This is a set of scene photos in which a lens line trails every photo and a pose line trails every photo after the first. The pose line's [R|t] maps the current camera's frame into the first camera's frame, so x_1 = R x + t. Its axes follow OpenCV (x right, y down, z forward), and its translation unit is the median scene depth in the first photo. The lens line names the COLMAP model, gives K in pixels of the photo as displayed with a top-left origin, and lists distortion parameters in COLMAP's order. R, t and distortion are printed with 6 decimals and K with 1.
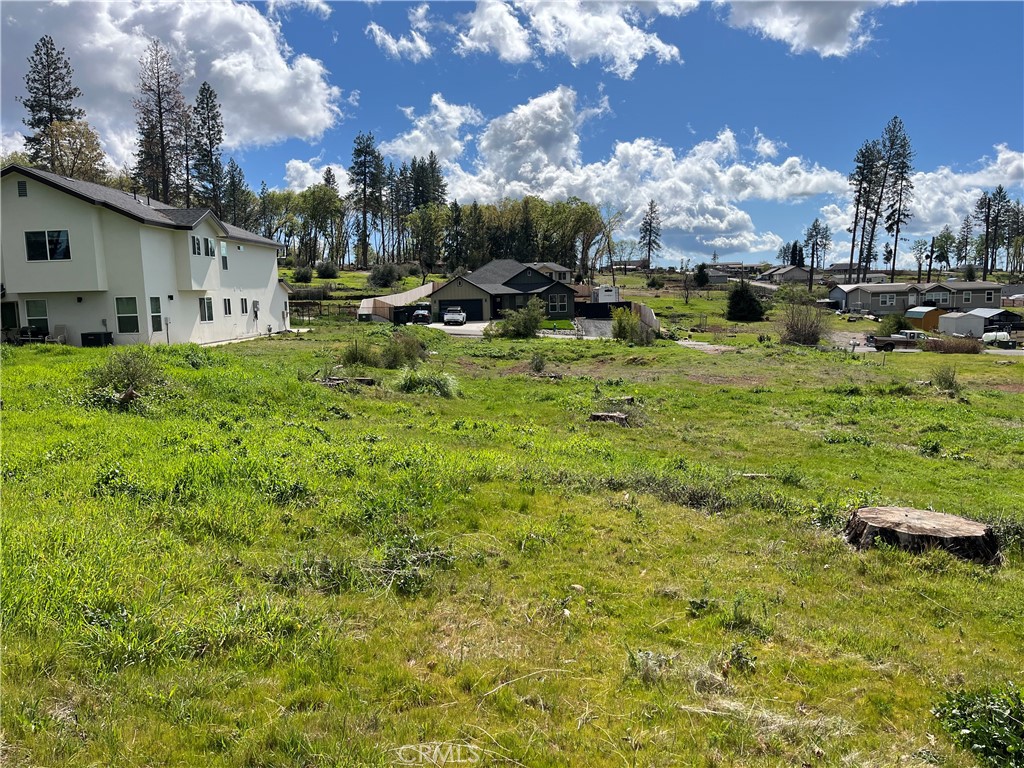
lens RADIAL K [[783.6, 0, 512.0], [0, 783.6, 384.0], [0, 0, 1]] dist [0.044899, 0.000289]
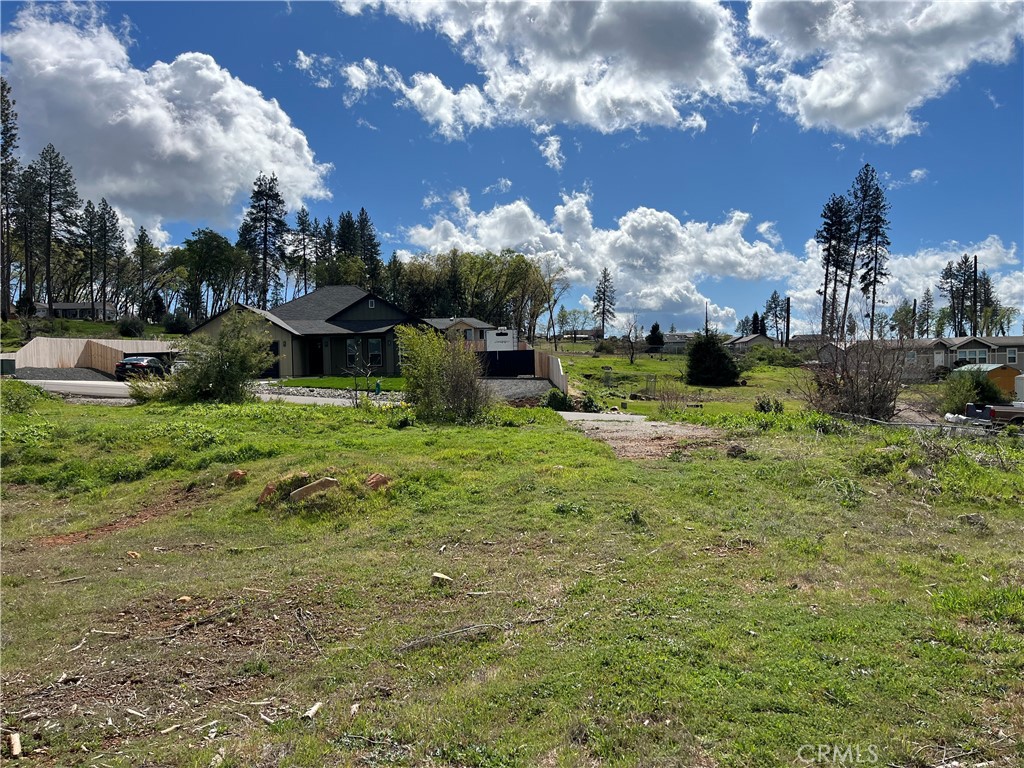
lens RADIAL K [[760.4, 0, 512.0], [0, 760.4, 384.0], [0, 0, 1]] dist [-0.001331, -0.001814]
pose [[0.999179, 0.005508, 0.040145, 0.050917], [-0.001589, 0.995282, -0.097016, -0.009250], [-0.040490, 0.096873, 0.994473, 0.186528]]
